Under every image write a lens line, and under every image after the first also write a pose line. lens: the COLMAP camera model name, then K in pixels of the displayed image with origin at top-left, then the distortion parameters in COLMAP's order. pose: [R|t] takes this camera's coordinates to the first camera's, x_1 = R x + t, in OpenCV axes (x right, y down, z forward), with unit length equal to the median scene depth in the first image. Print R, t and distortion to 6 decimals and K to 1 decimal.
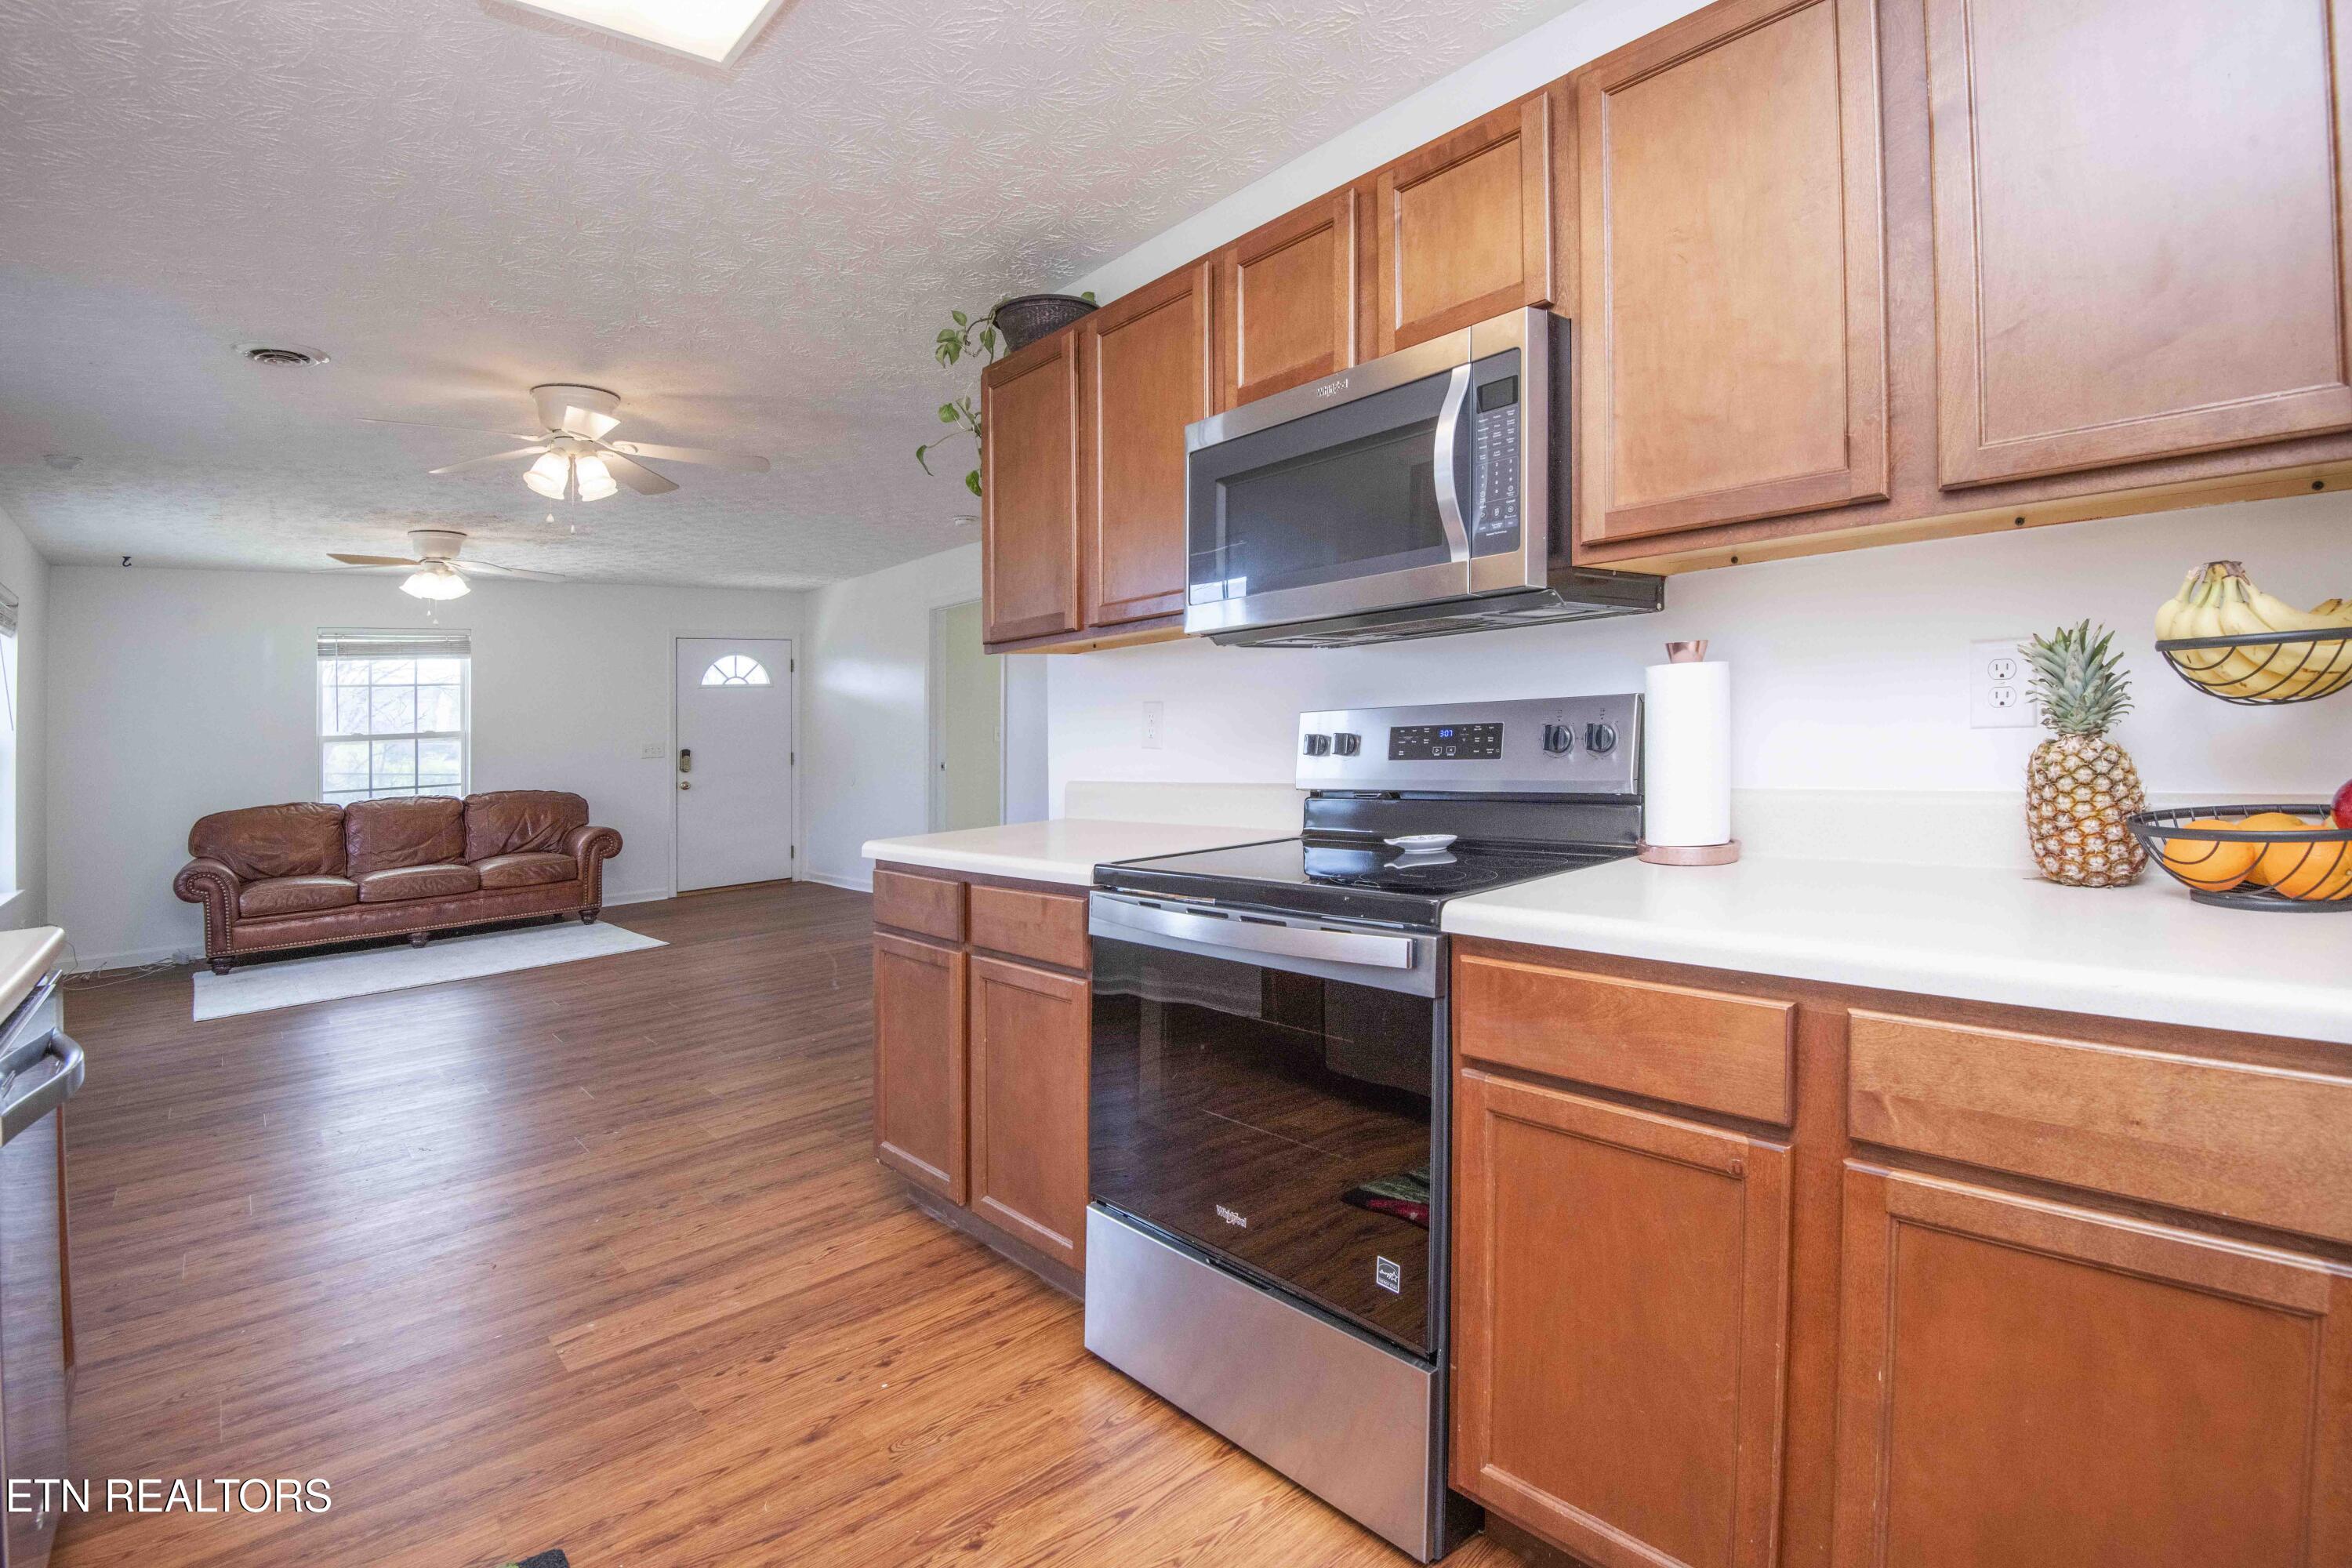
lens RADIAL K [[1112.0, 0, 1188.7], [0, 1112.0, 728.6], [0, 0, 1]] dist [0.001405, -0.024783]
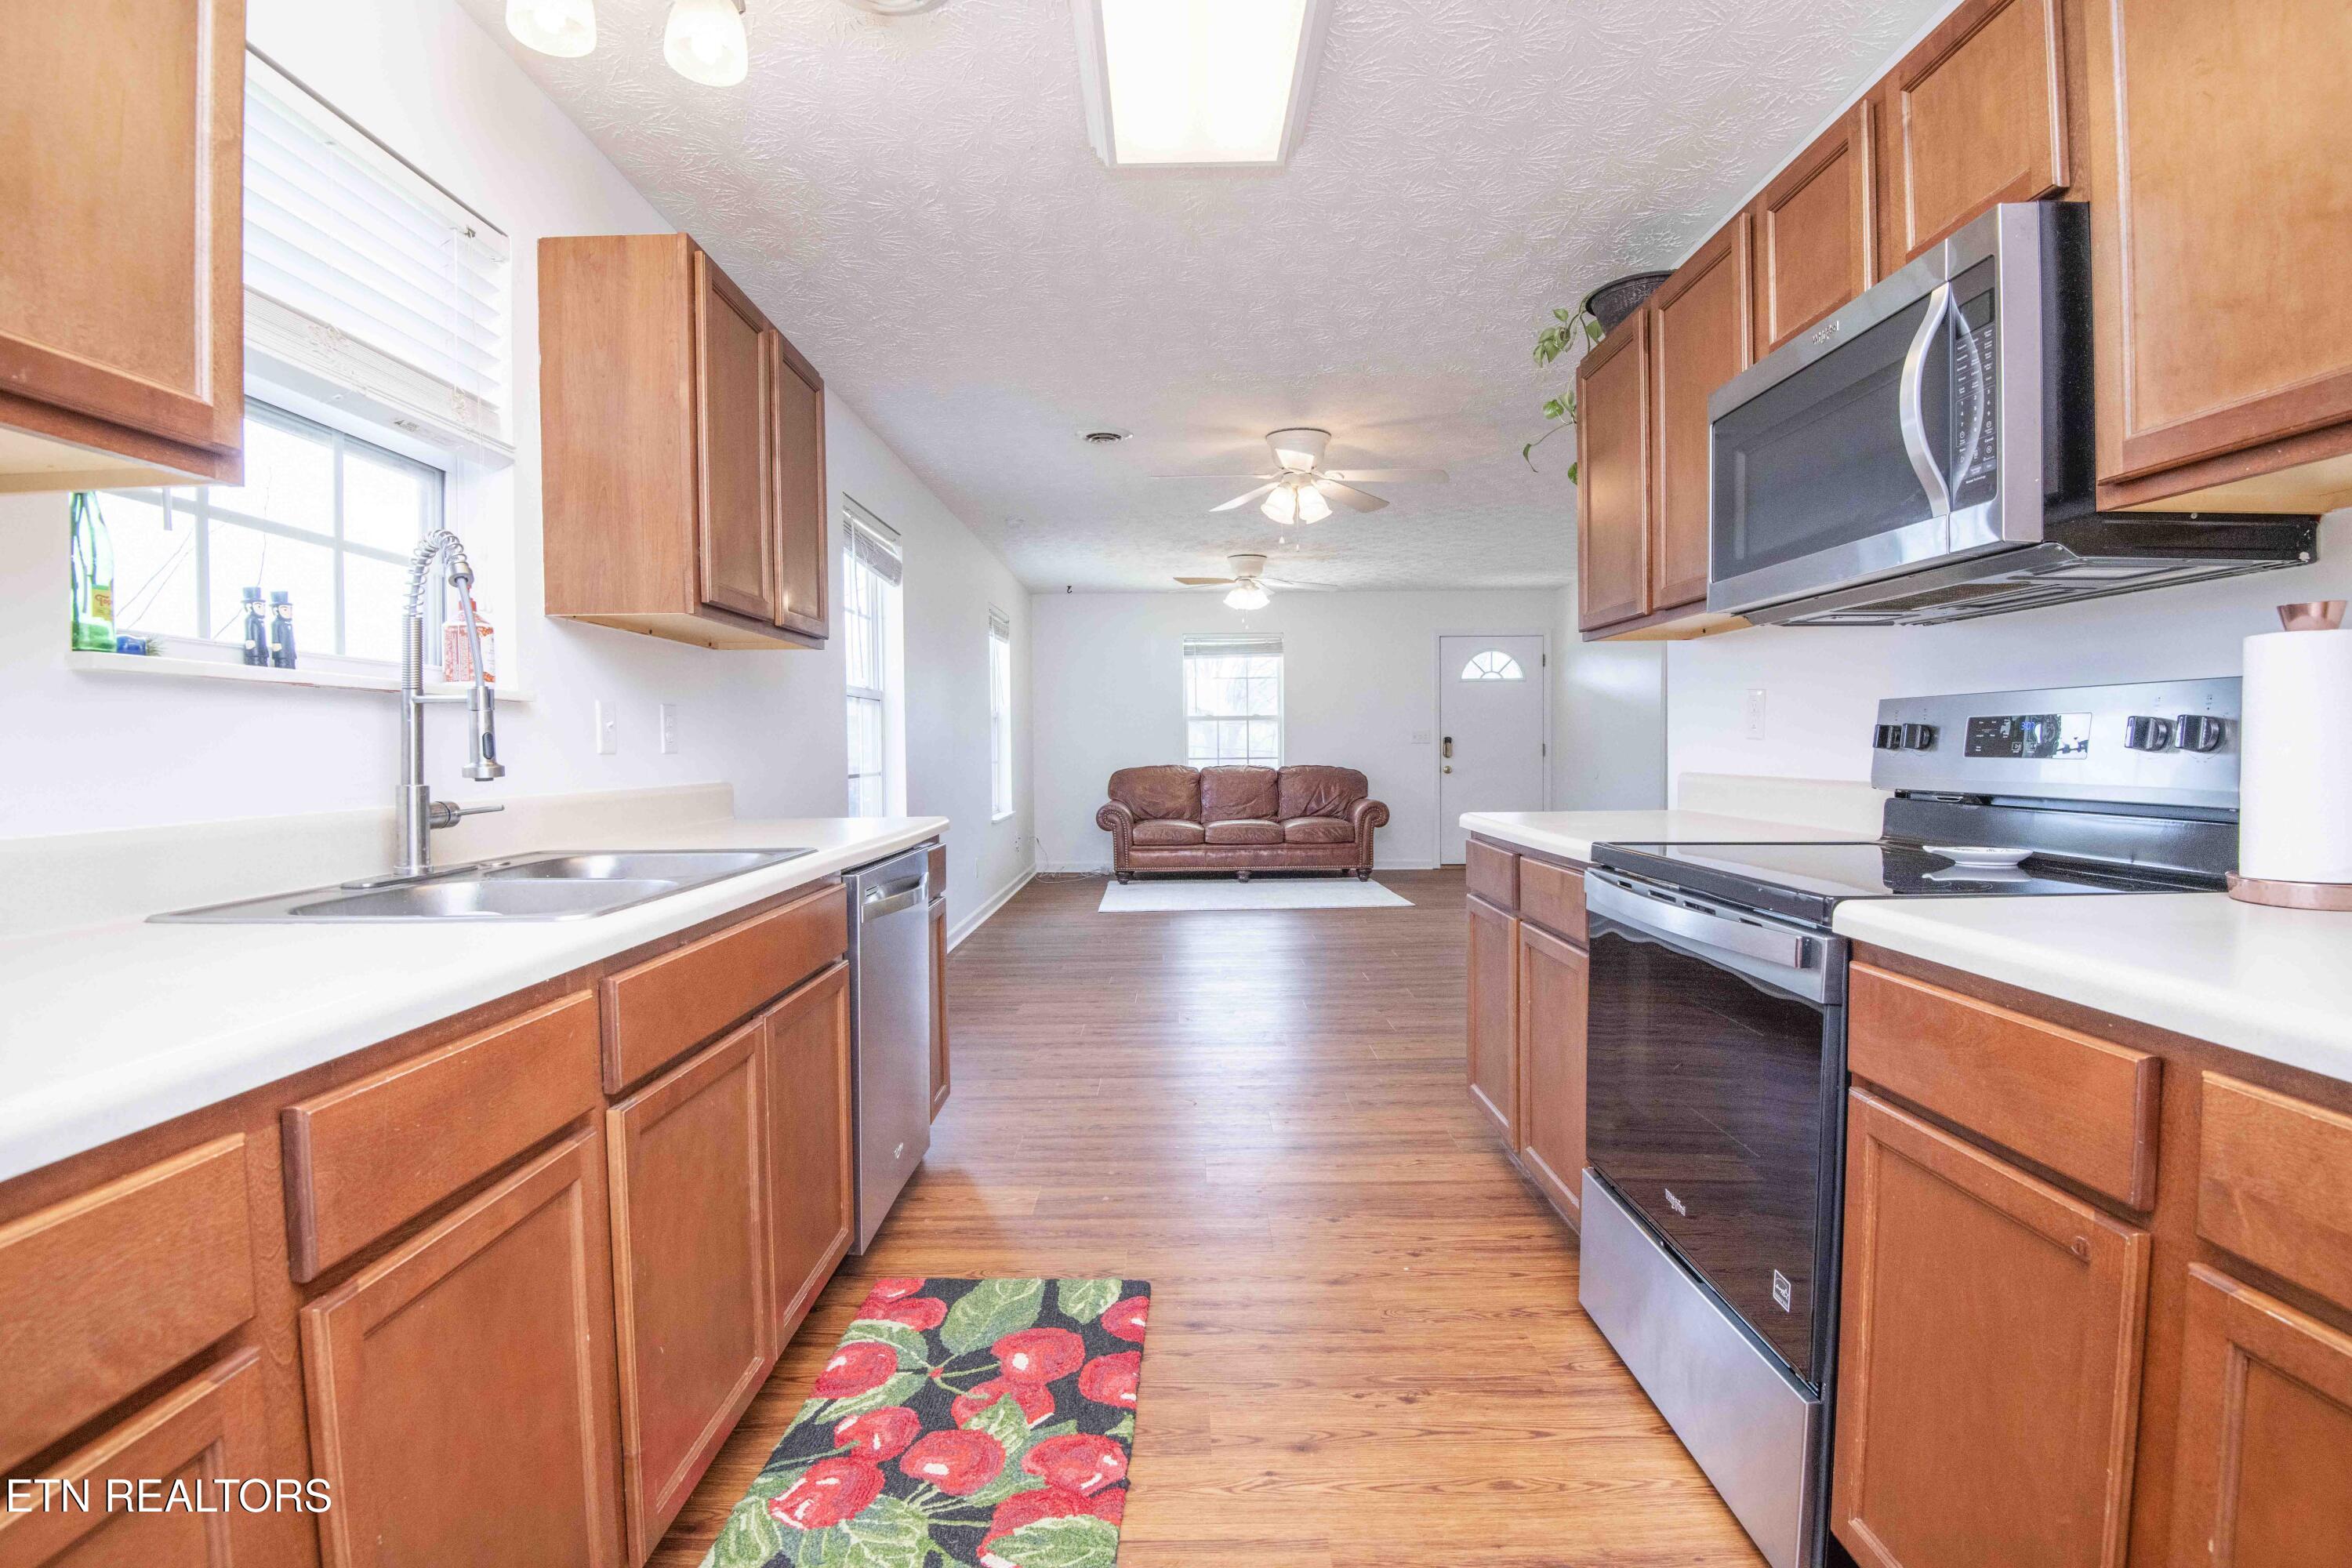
lens RADIAL K [[1097.9, 0, 1188.8], [0, 1097.9, 786.2], [0, 0, 1]] dist [-0.014846, -0.013599]
pose [[0.755358, 0.065602, -0.652020, 0.242632], [-0.029978, 0.997394, 0.065621, 0.012329], [0.654626, -0.030021, 0.755357, -0.008643]]
